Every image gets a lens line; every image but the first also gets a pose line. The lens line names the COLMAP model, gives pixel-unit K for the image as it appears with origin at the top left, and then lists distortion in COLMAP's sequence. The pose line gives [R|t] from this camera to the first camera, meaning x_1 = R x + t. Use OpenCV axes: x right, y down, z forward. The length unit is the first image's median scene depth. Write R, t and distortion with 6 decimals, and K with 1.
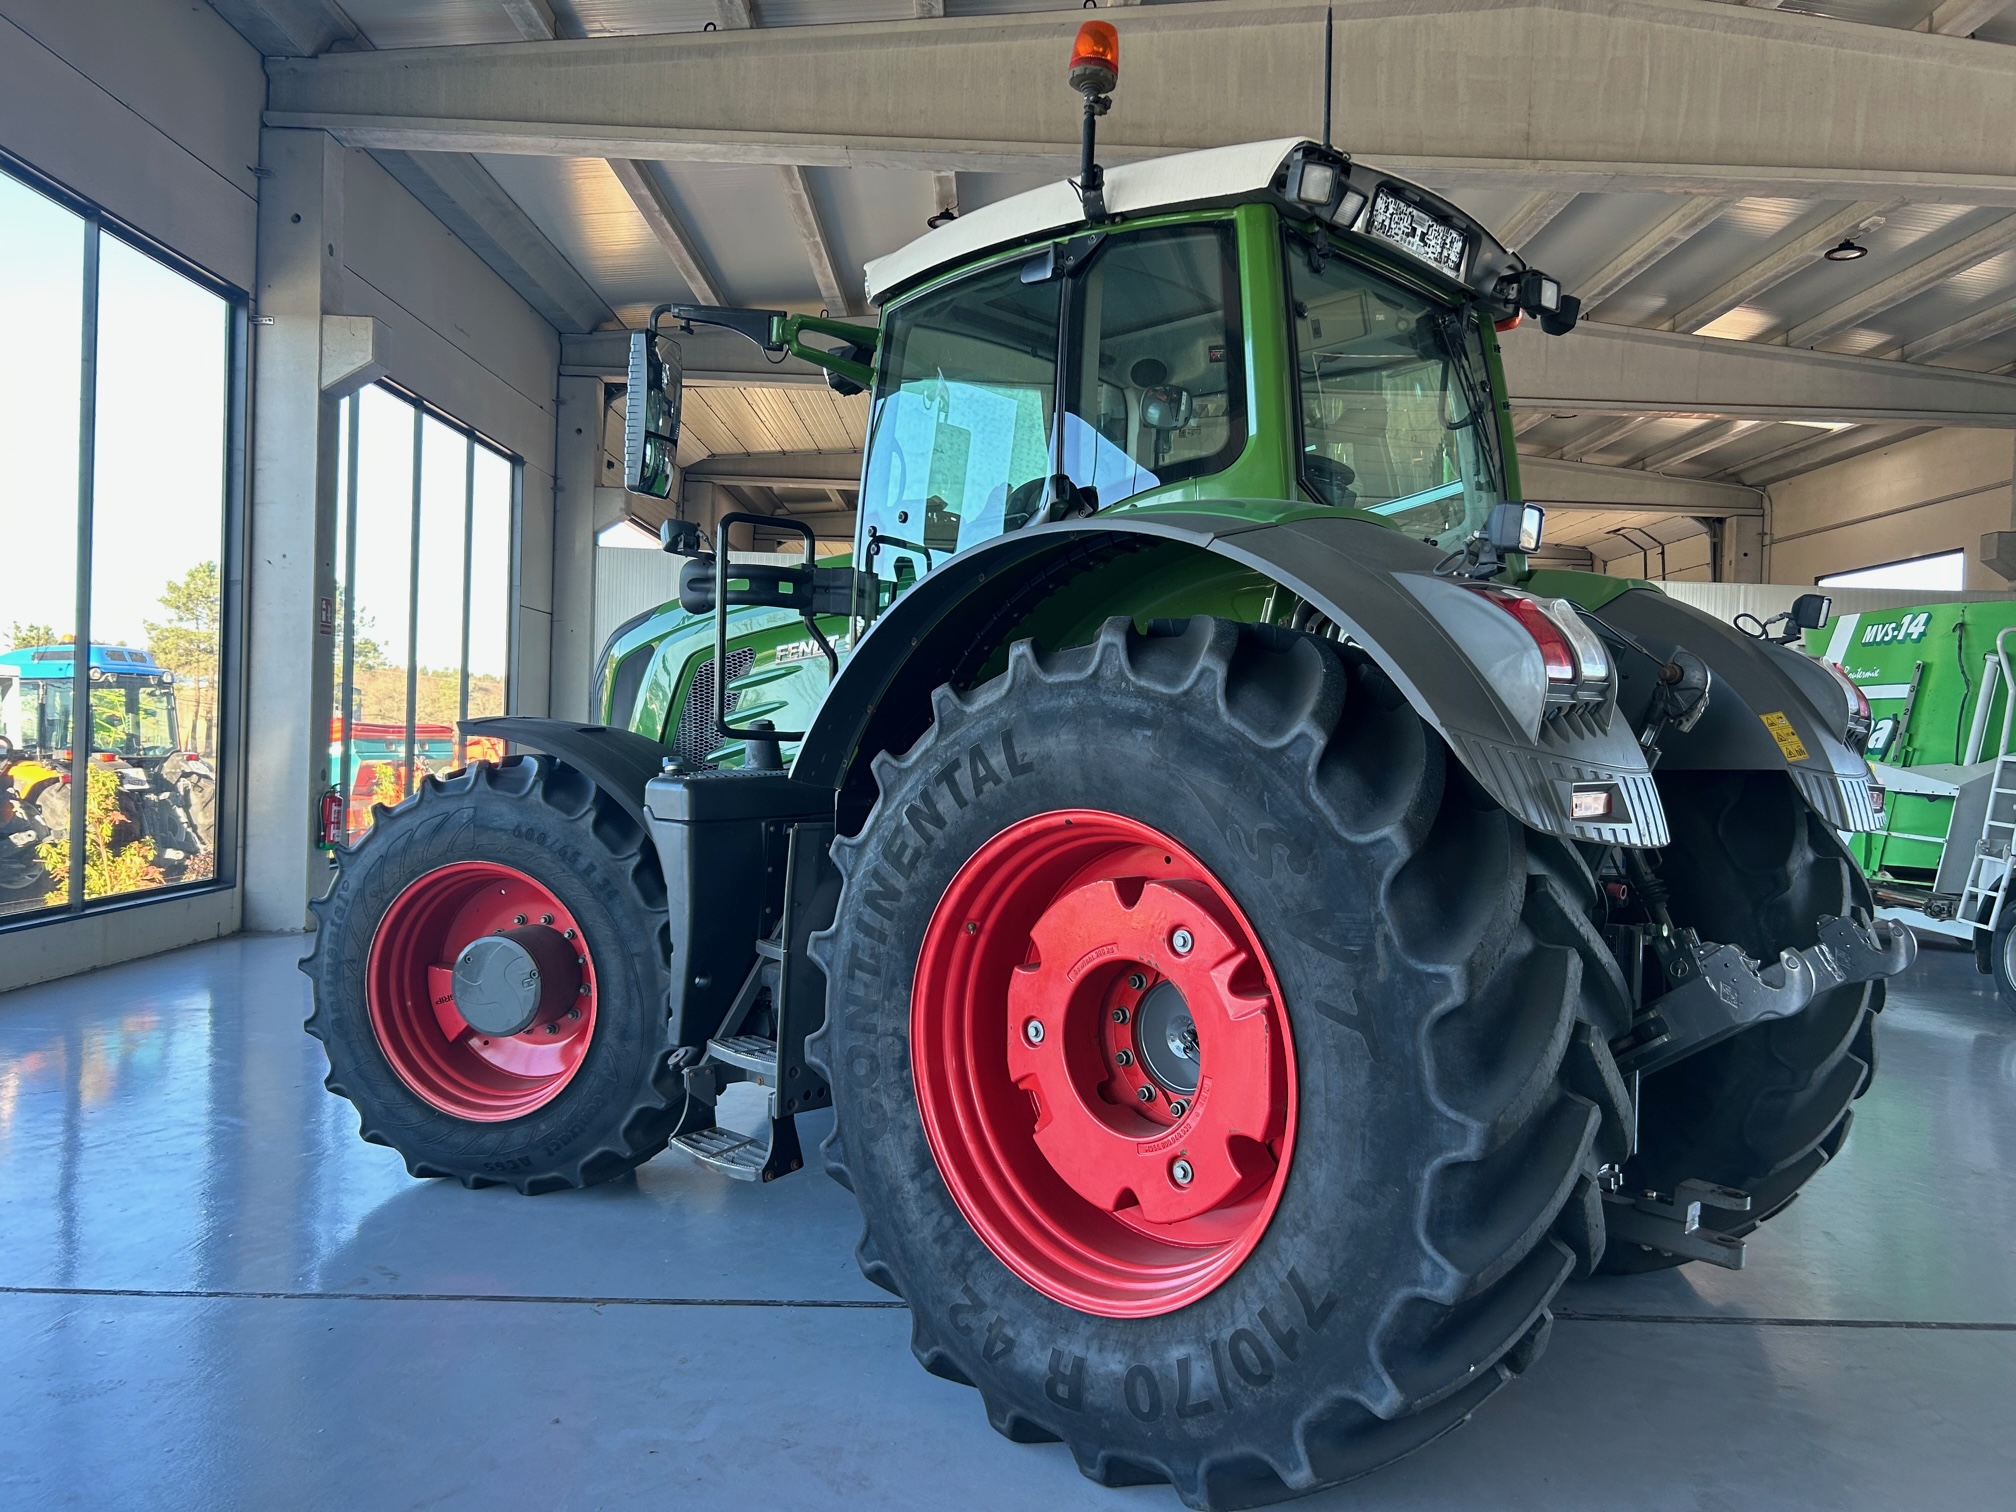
lens RADIAL K [[1512.8, 0, 1012.6], [0, 1512.8, 738.9], [0, 0, 1]] dist [0.058882, -0.067642]
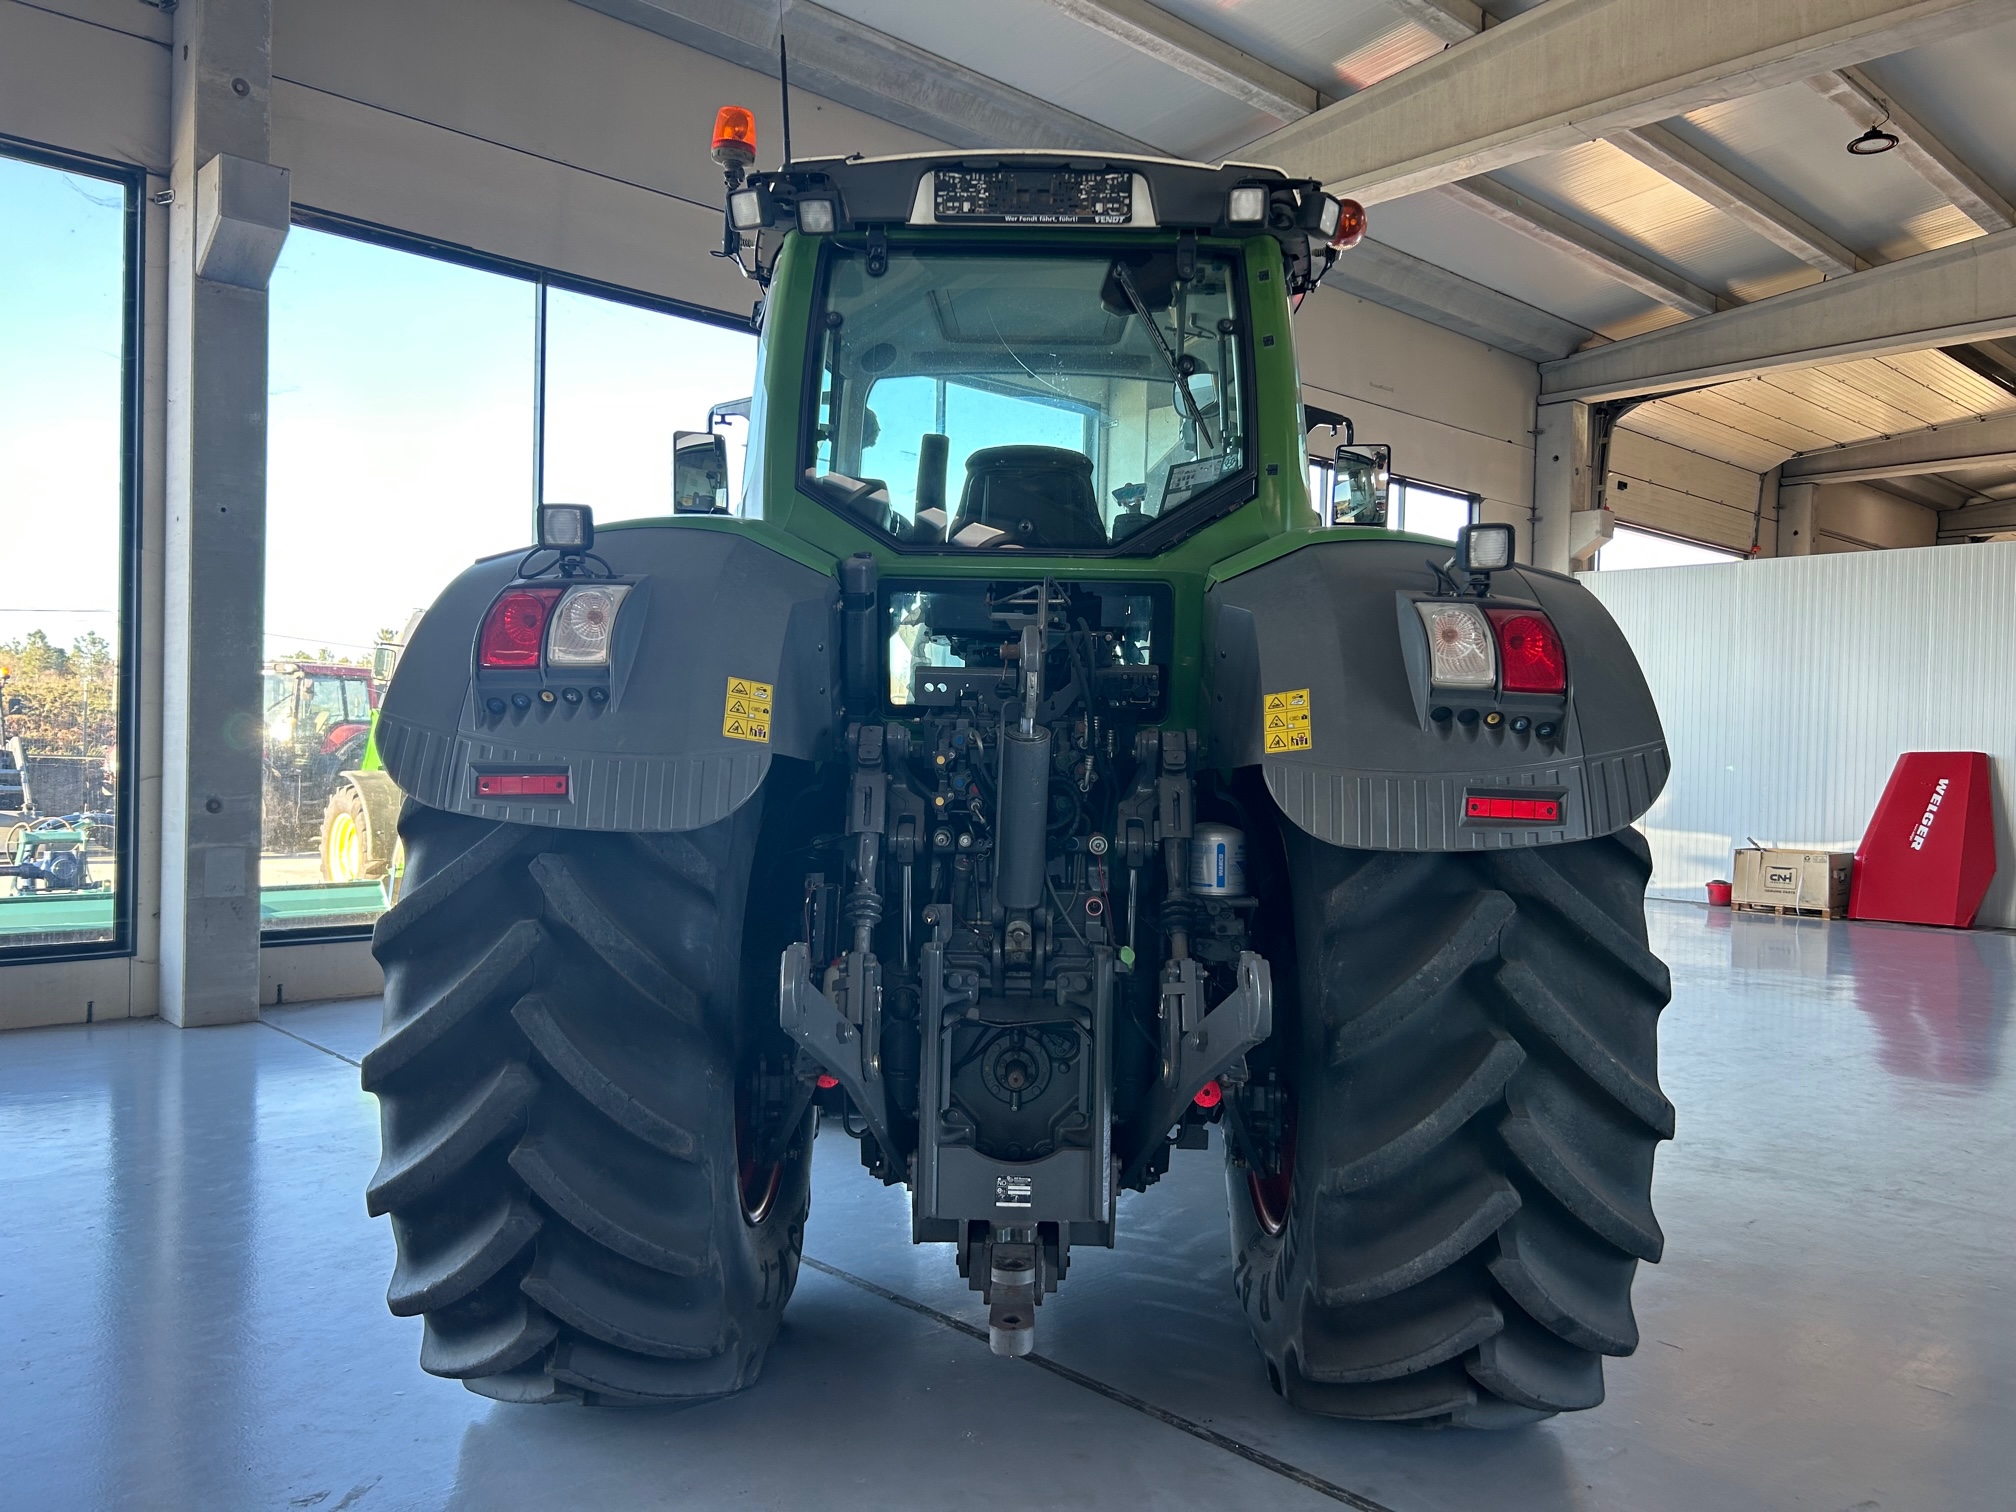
lens RADIAL K [[1512.8, 0, 1012.6], [0, 1512.8, 738.9], [0, 0, 1]] dist [0.058882, -0.067642]
pose [[0.675283, -0.021341, -0.737250, 1.090571], [0.001726, 0.999624, -0.027356, 0.030358], [0.737556, 0.017200, 0.675066, 0.427046]]
